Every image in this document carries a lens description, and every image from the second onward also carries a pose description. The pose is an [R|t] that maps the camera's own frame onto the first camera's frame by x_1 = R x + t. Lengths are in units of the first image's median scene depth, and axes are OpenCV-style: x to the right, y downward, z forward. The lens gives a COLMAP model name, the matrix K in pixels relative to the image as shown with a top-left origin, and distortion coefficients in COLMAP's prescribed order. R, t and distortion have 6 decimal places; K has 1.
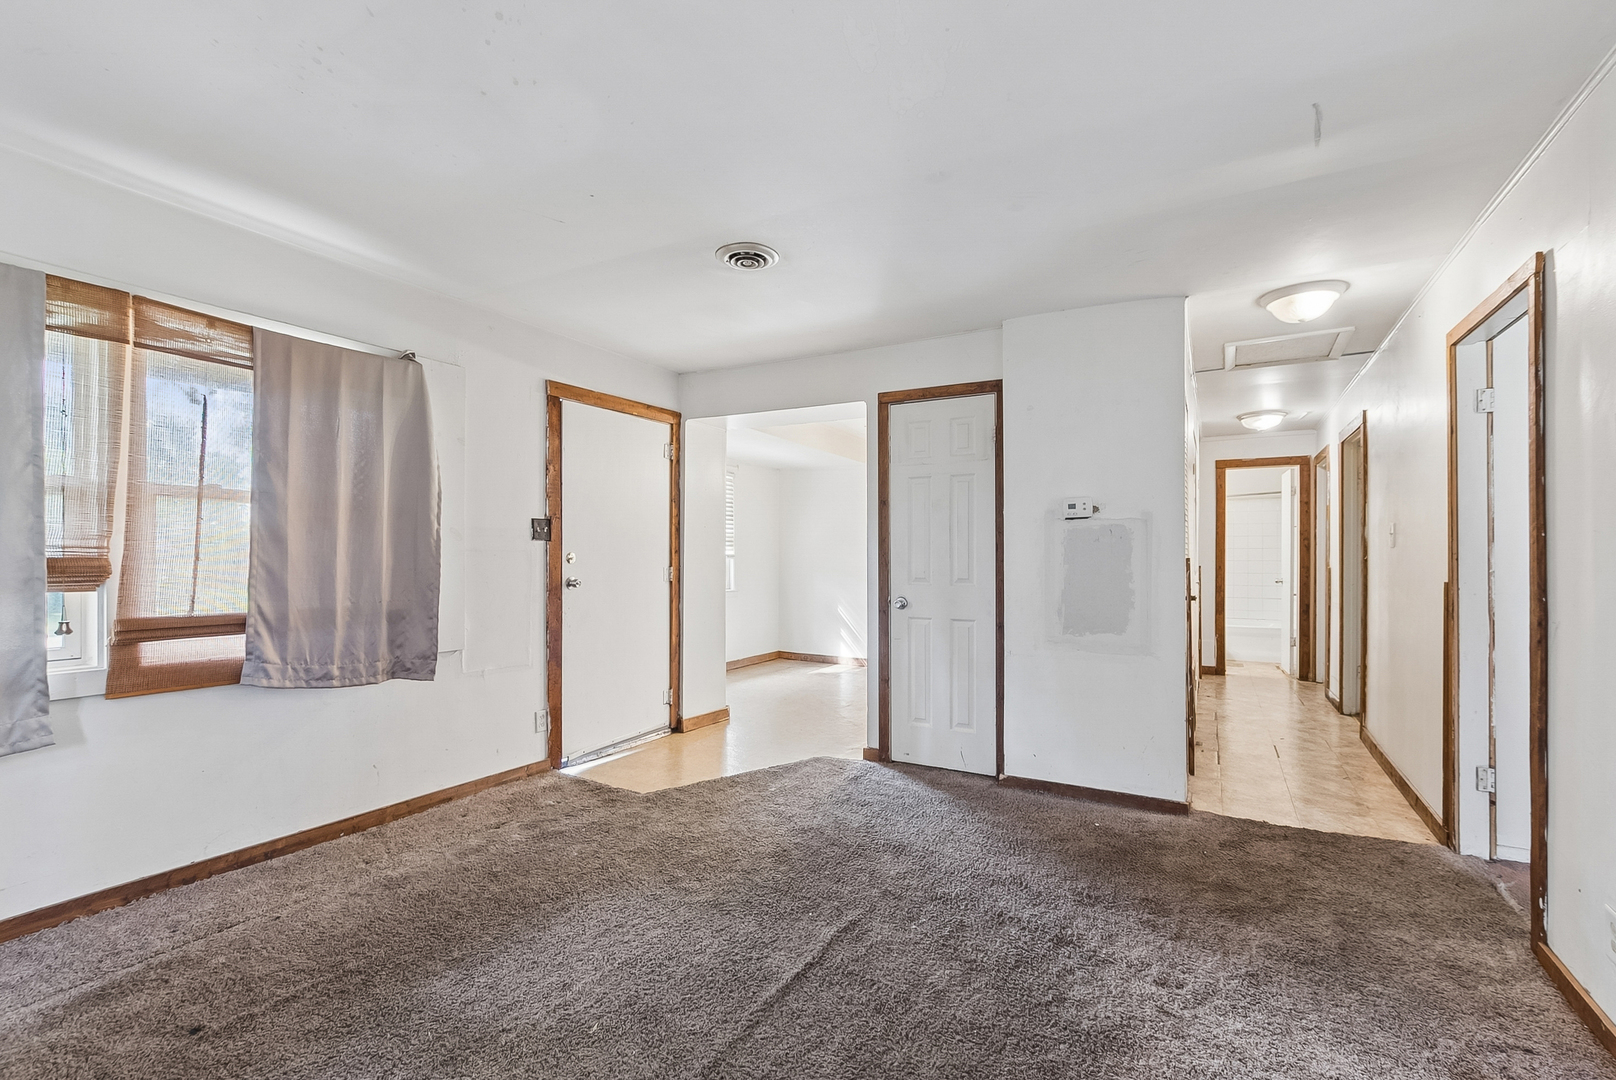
lens RADIAL K [[720.0, 0, 806.2], [0, 720.0, 552.1], [0, 0, 1]] dist [-0.003307, 0.000146]
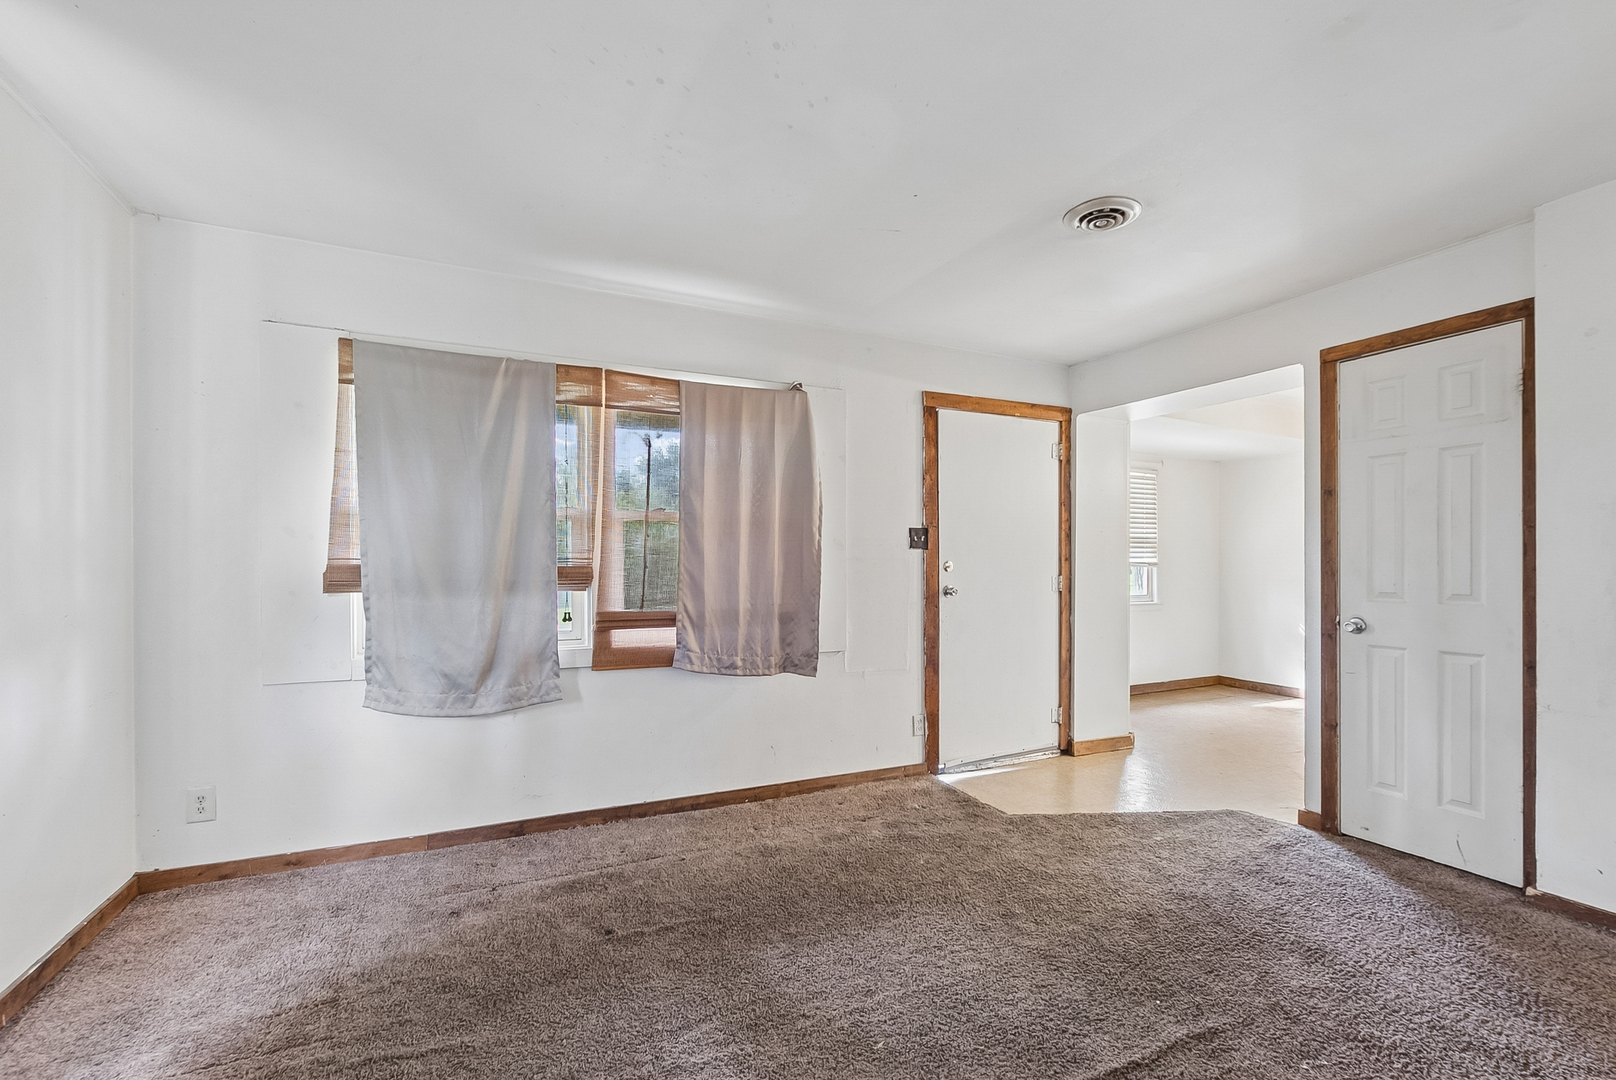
lens RADIAL K [[719.9, 0, 815.6], [0, 719.9, 566.7], [0, 0, 1]] dist [-0.014275, 0.006832]
pose [[0.826959, -0.001413, -0.562260, 0.105782], [0.005793, 0.999965, 0.006008, 0.002203], [0.562232, -0.008226, 0.826939, 0.086133]]
